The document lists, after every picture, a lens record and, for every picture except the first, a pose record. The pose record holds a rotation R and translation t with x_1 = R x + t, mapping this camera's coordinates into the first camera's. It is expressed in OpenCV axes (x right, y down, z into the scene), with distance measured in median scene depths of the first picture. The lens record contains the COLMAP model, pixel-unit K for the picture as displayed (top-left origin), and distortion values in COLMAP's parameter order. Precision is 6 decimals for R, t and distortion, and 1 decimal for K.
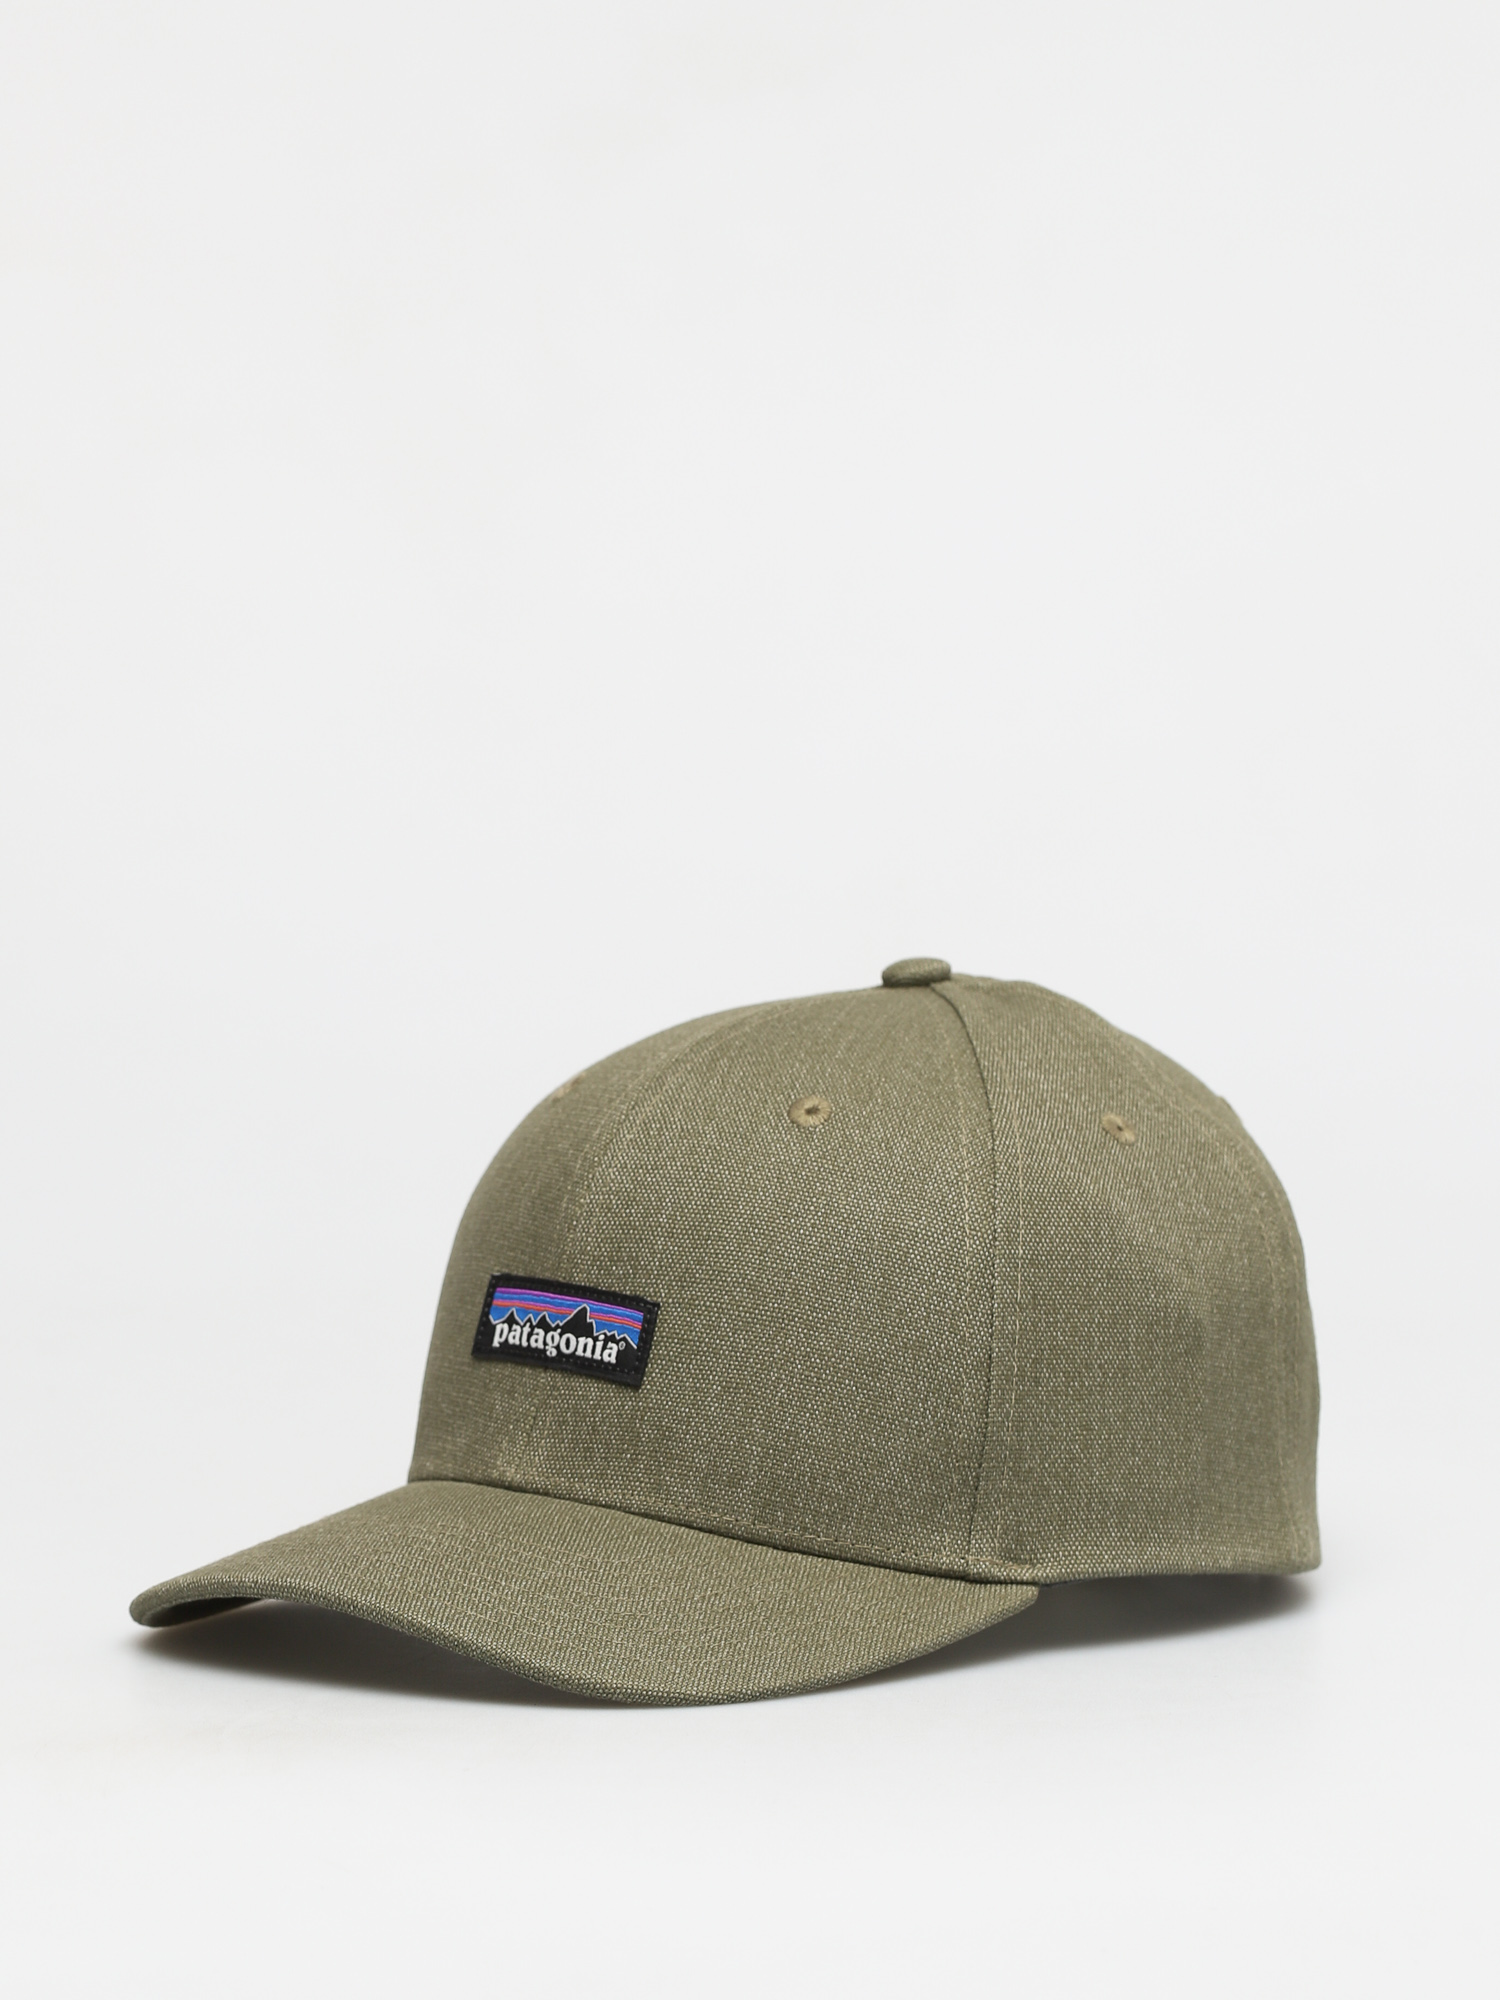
lens RADIAL K [[5640.2, 0, 750.4], [0, 5640.2, 999.8], [0, 0, 1]] dist [-0.012478, 0.000000]
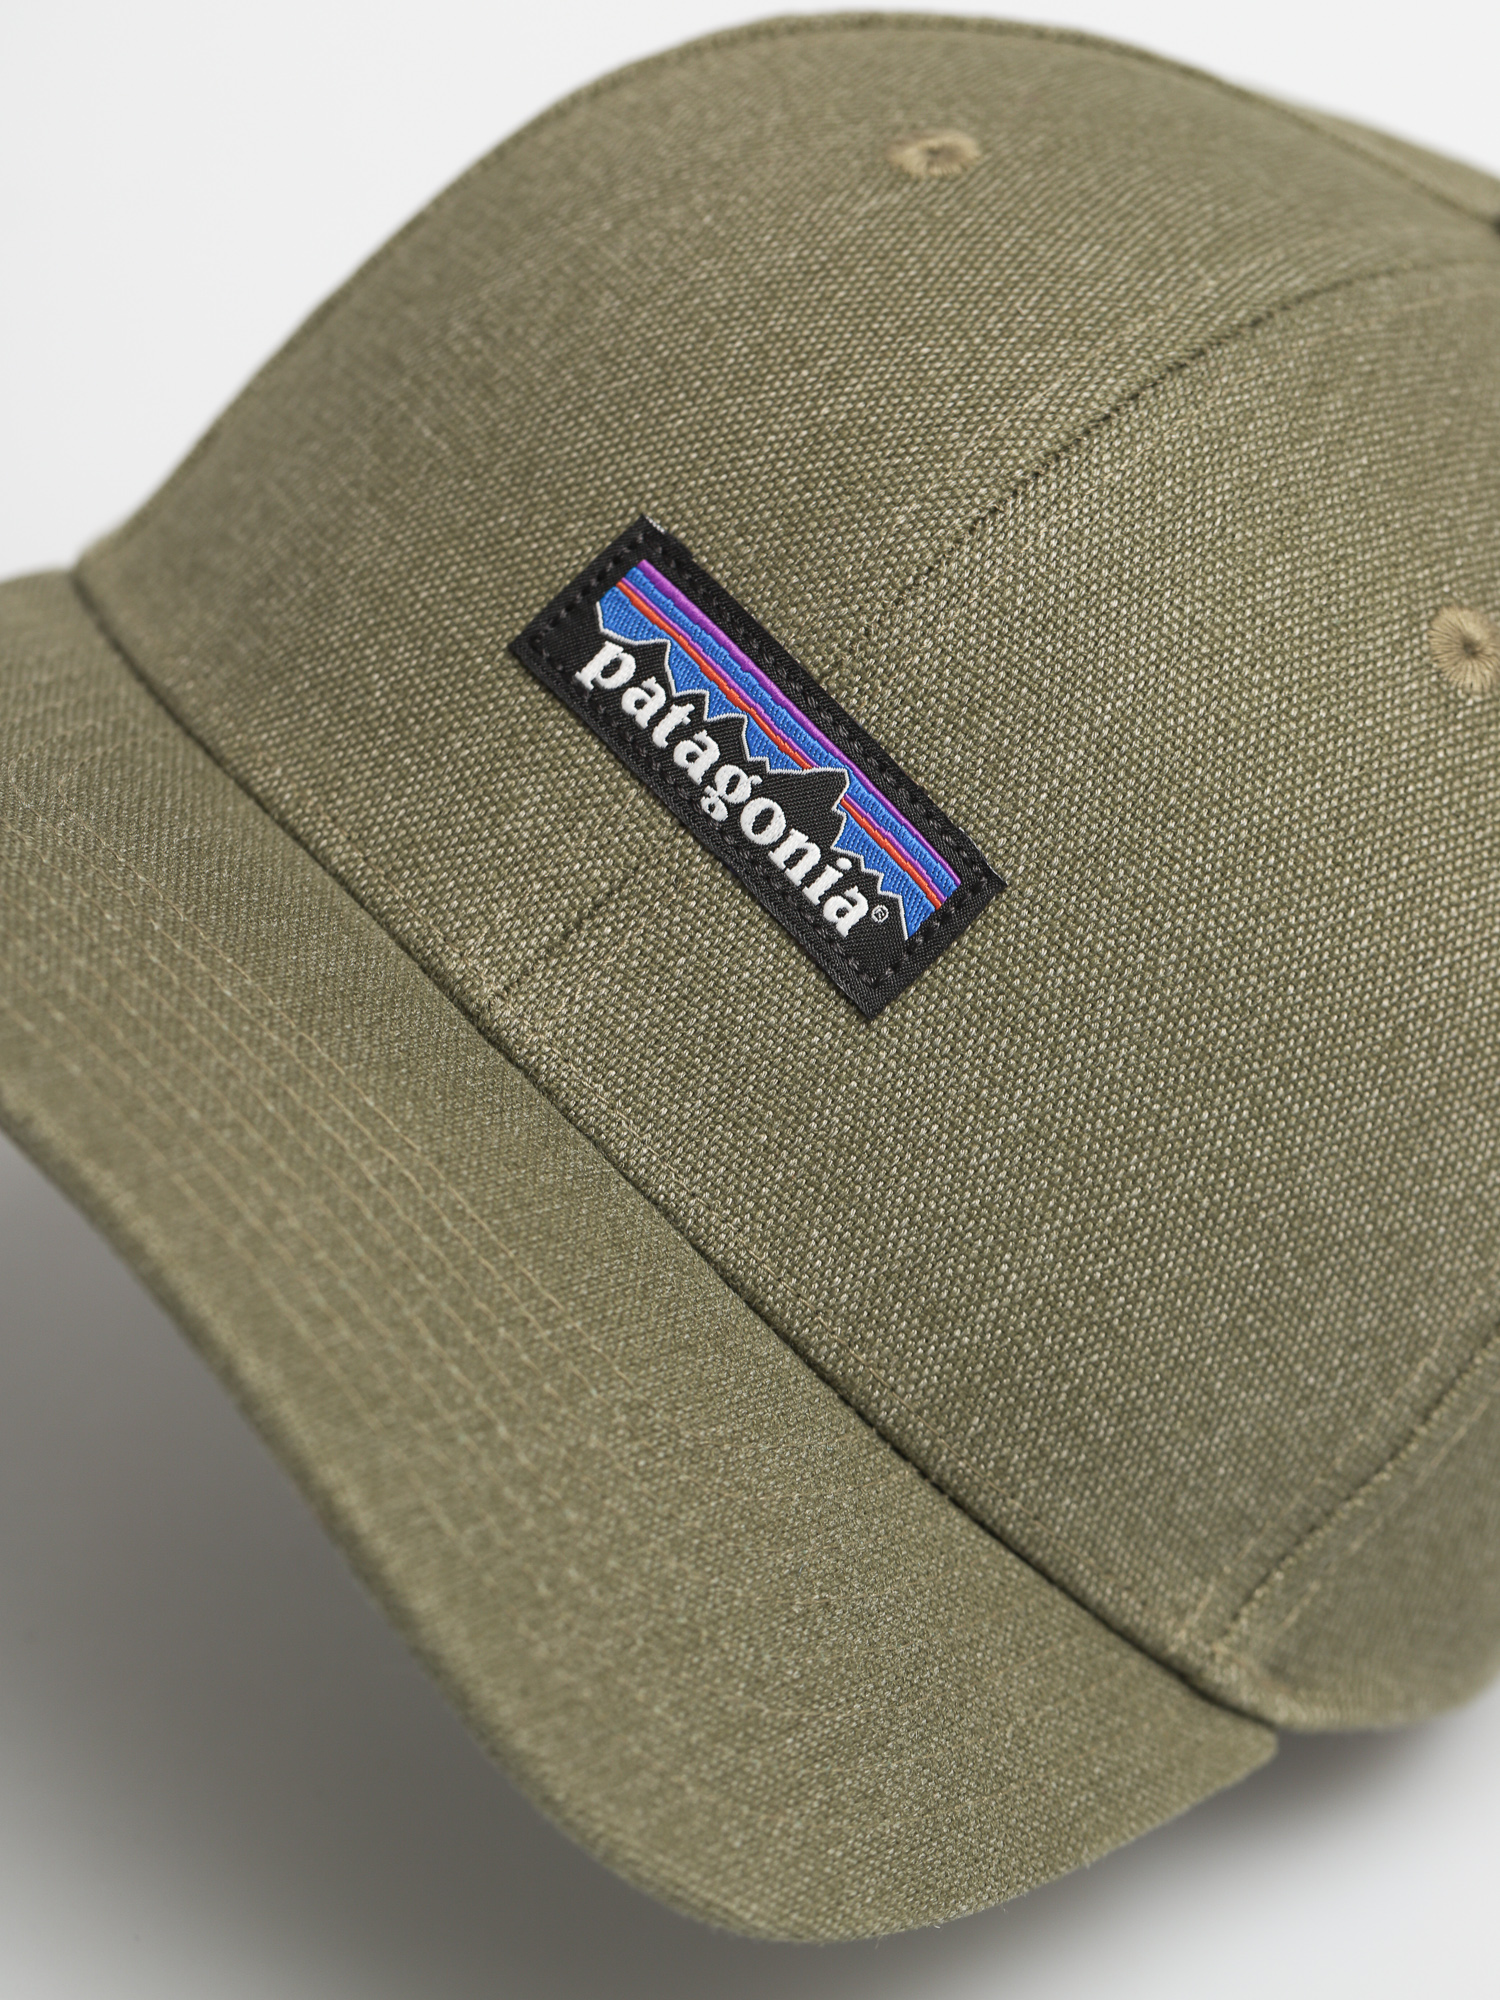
lens RADIAL K [[5640.2, 0, 749.1], [0, 5640.2, 1000.2], [0, 0, 1]] dist [-0.012478, 0.000000]
pose [[0.808703, 0.488096, 0.328269, -0.171804], [-0.567484, 0.794262, 0.217049, -0.023125], [-0.154791, -0.361816, 0.919309, 0.591719]]
